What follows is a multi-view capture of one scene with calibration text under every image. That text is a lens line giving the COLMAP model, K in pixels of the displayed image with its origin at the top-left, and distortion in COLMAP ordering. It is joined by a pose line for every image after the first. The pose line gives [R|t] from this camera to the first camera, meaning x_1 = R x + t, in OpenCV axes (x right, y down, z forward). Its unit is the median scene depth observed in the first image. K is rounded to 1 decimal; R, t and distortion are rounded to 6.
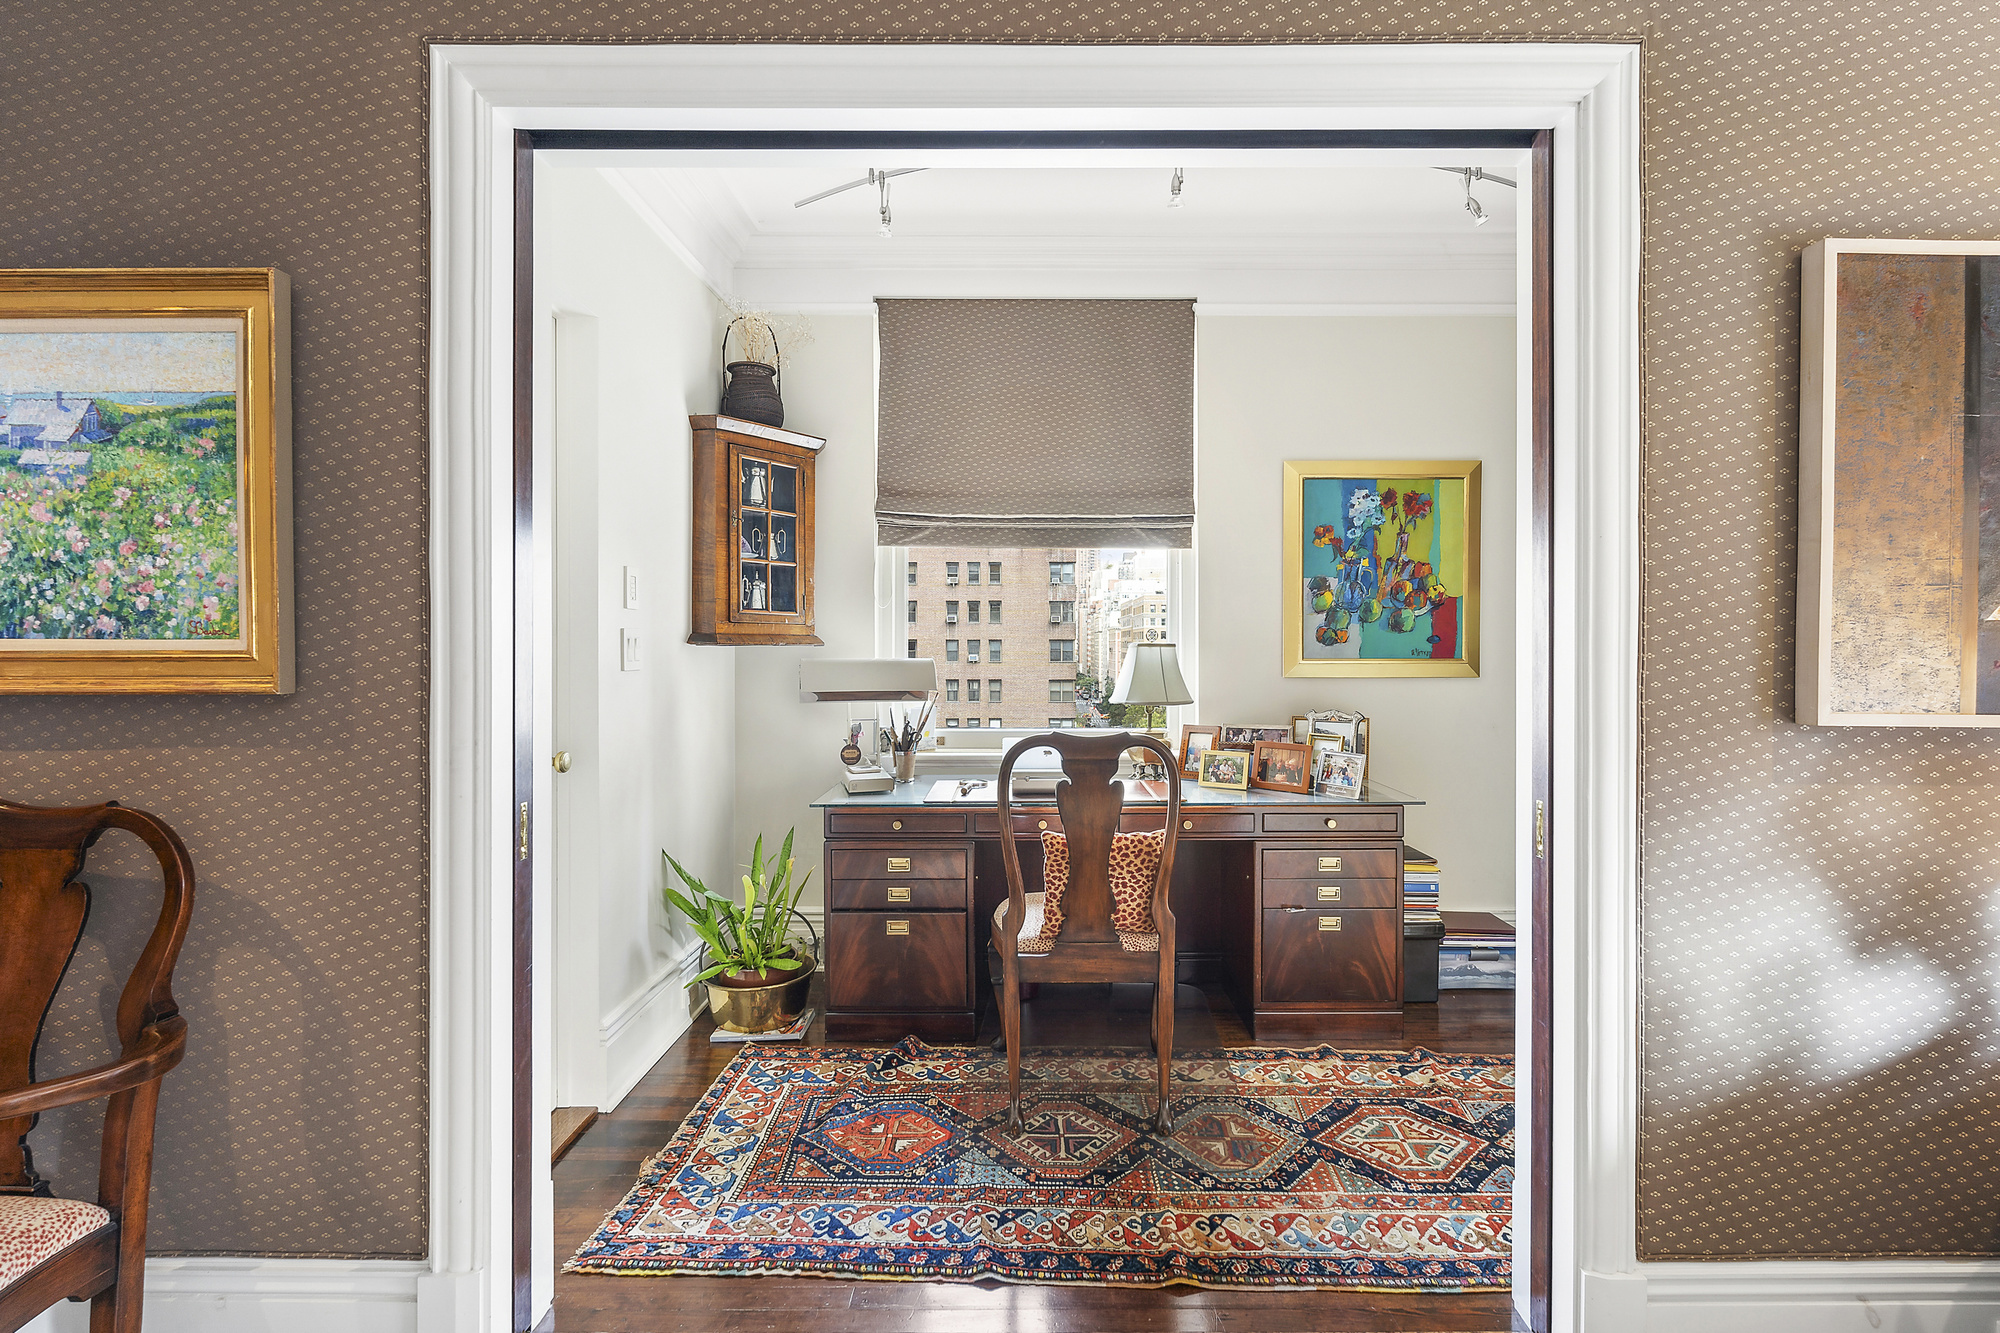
lens RADIAL K [[931.4, 0, 1001.1], [0, 931.4, 644.6], [0, 0, 1]] dist [-0.001164, -0.000331]
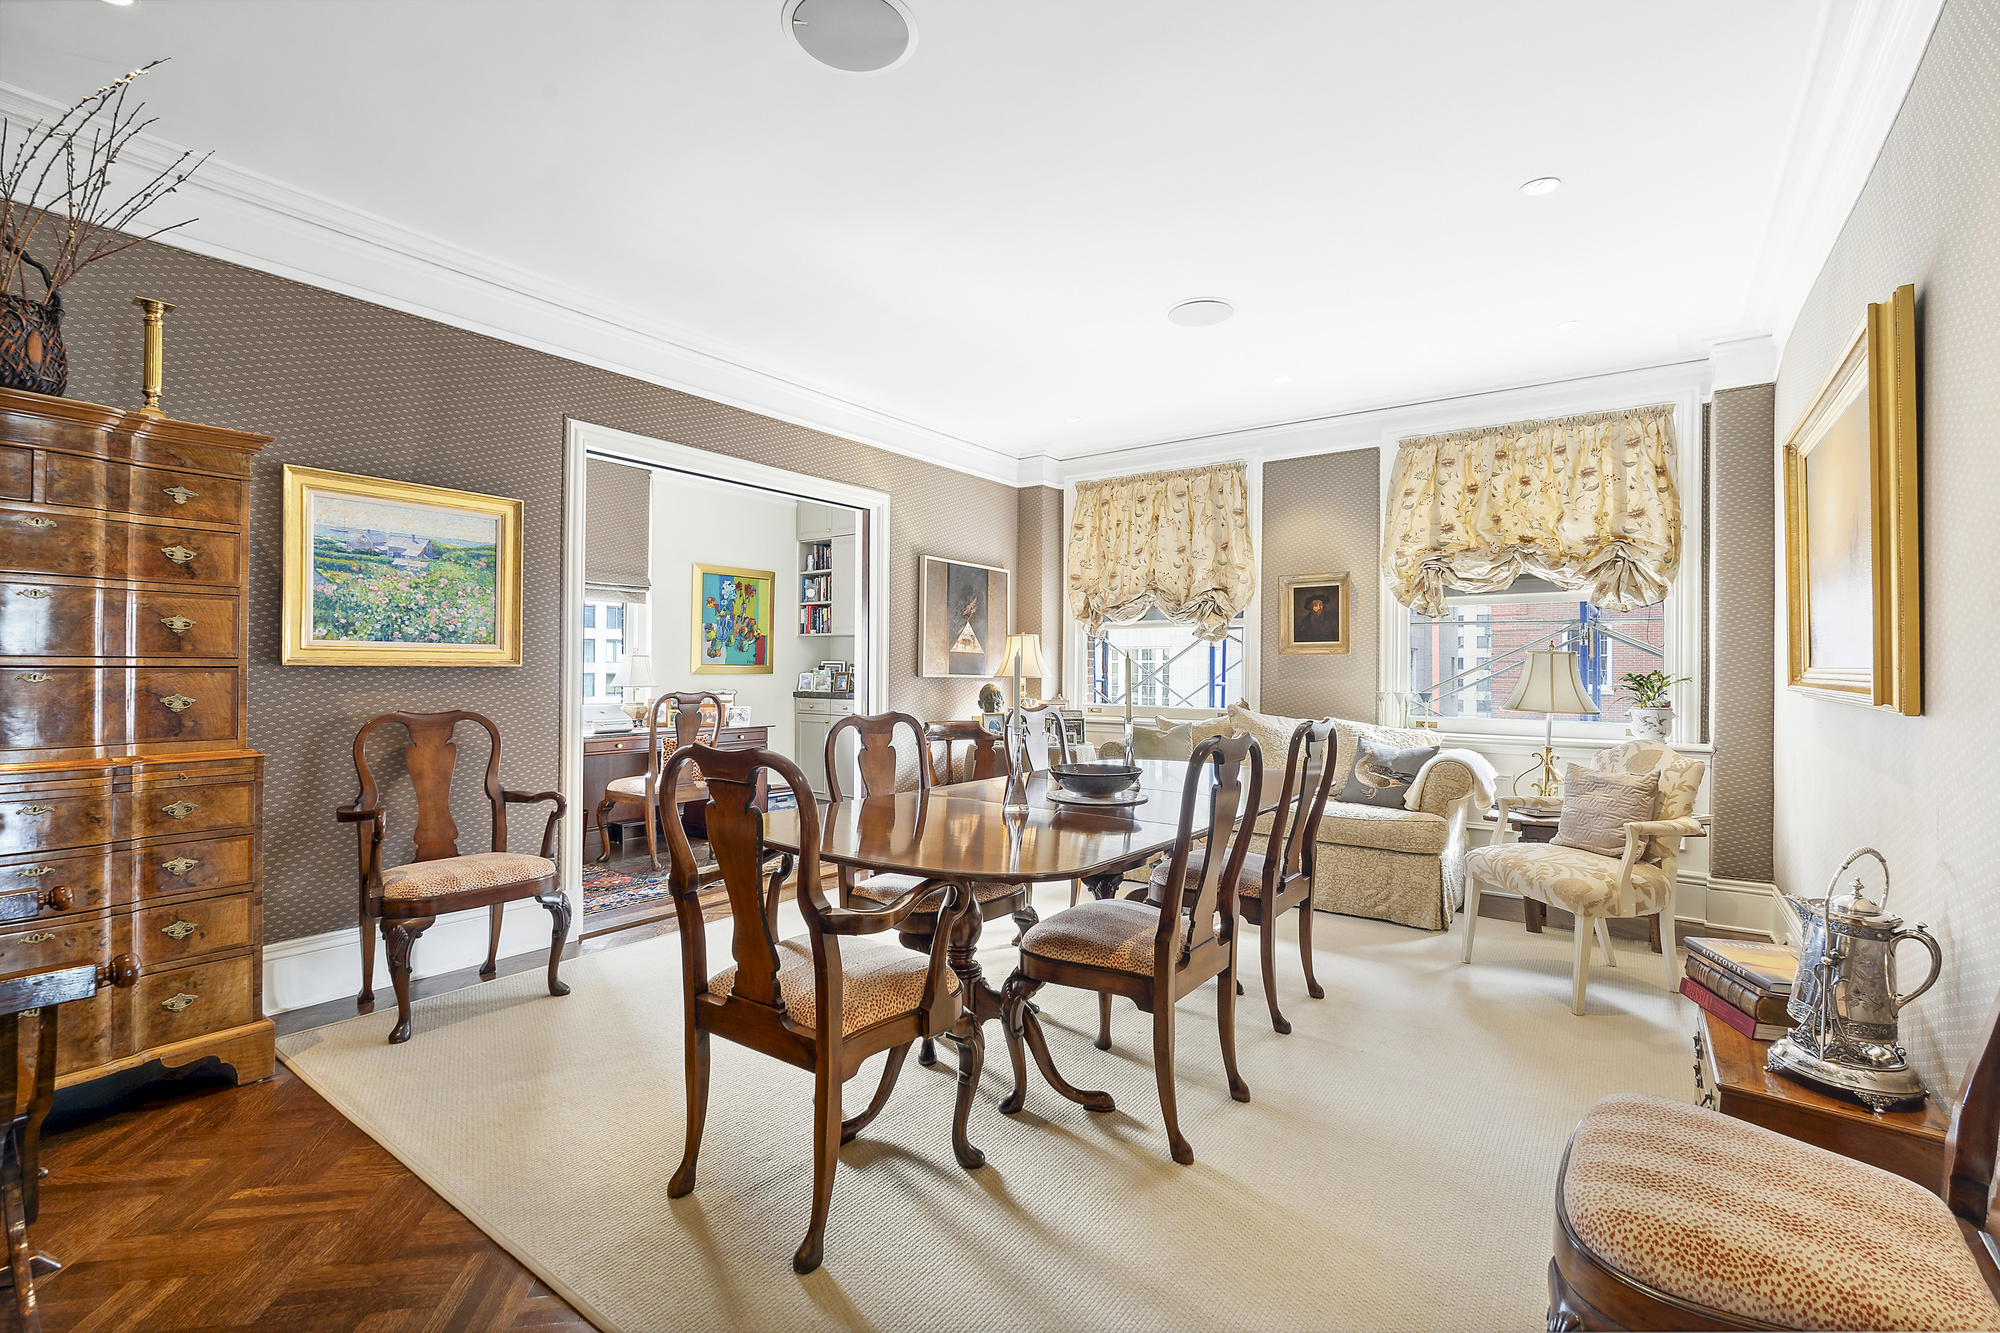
lens RADIAL K [[864.4, 0, 998.1], [0, 864.4, 680.3], [0, 0, 1]] dist [0.001875, -0.000145]
pose [[0.598512, -0.007431, 0.801079, -1.855437], [-0.005062, 0.999902, 0.013057, 0.053234], [-0.801098, -0.011870, 0.598416, -1.442515]]
